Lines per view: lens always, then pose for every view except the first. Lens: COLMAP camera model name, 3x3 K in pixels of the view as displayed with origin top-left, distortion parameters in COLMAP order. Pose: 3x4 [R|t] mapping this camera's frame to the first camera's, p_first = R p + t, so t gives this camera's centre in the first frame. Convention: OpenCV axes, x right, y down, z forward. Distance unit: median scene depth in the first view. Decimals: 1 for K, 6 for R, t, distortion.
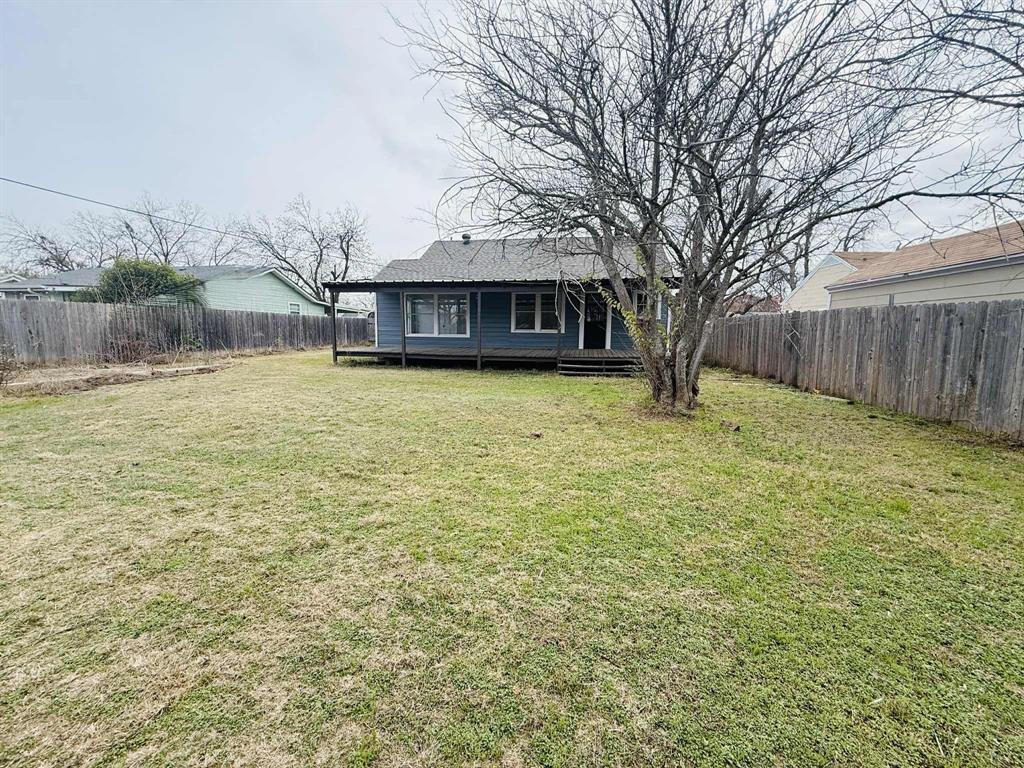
lens RADIAL K [[404.6, 0, 507.7], [0, 404.6, 381.0], [0, 0, 1]] dist [-0.000846, 0.001098]
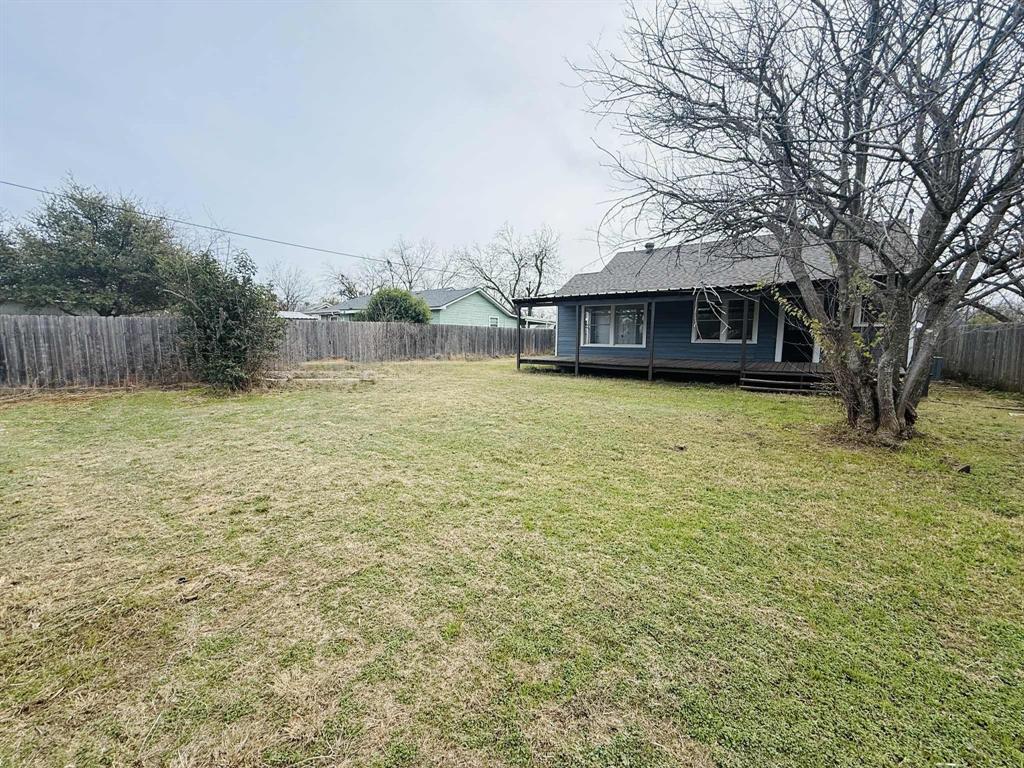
lens RADIAL K [[404.6, 0, 509.2], [0, 404.6, 378.8], [0, 0, 1]] dist [-0.000846, 0.001098]
pose [[0.898330, 0.039544, -0.437538, 0.104346], [-0.052091, 0.998503, -0.016707, 0.004175], [0.436222, 0.037801, 0.899045, -0.063287]]
